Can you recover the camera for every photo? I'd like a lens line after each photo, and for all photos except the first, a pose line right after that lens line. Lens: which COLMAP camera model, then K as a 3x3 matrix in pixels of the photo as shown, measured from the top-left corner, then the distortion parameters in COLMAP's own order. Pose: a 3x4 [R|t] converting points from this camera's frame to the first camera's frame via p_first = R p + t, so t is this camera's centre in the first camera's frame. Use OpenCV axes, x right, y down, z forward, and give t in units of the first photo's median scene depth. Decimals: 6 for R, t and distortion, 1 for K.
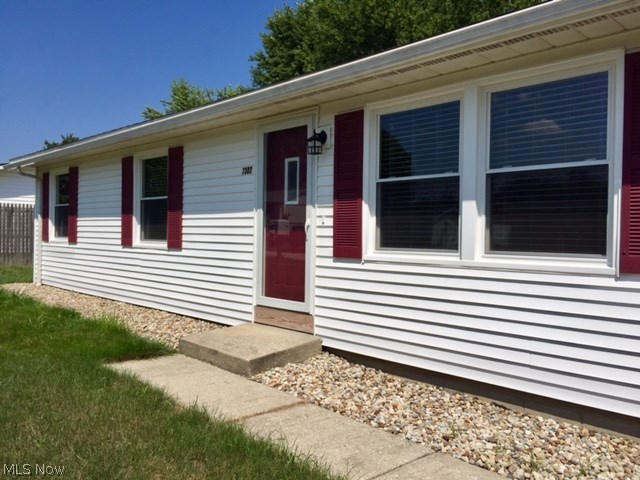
lens RADIAL K [[545.2, 0, 319.8], [0, 545.2, 237.0], [0, 0, 1]] dist [0.052015, -0.052085]
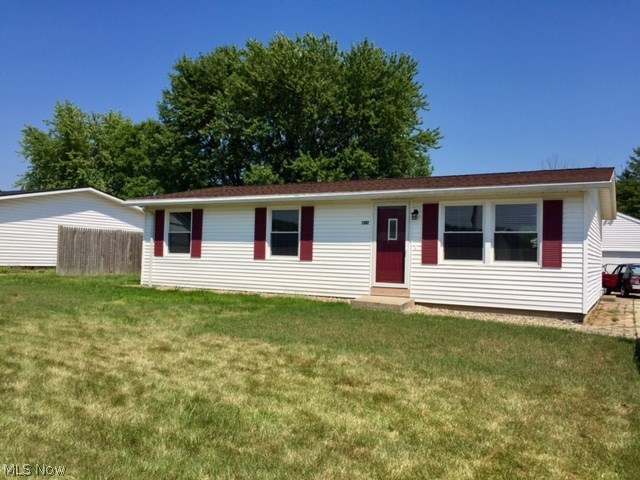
lens RADIAL K [[545.2, 0, 319.8], [0, 545.2, 237.0], [0, 0, 1]] dist [0.052015, -0.052085]
pose [[0.955101, 0.023608, 0.295338, -0.990096], [-0.011713, 0.999050, -0.041980, 0.024290], [-0.296048, 0.036635, 0.954470, -1.017352]]
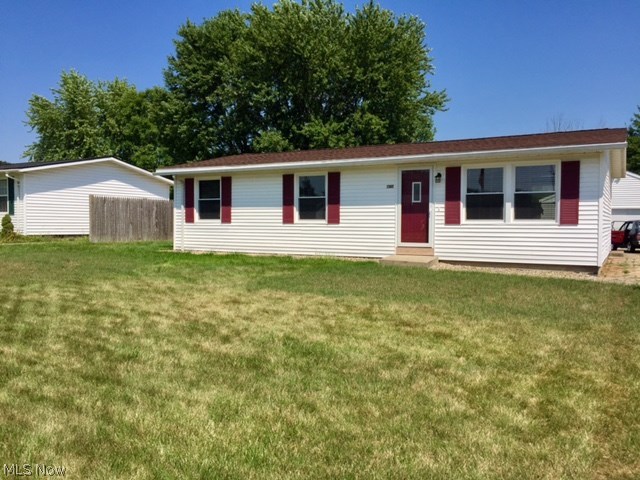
lens RADIAL K [[545.2, 0, 319.8], [0, 545.2, 237.0], [0, 0, 1]] dist [0.052015, -0.052085]
pose [[0.955438, -0.015146, 0.294802, -1.147340], [0.008773, 0.999699, 0.022927, 0.031812], [-0.295060, -0.019319, 0.955283, -1.116347]]
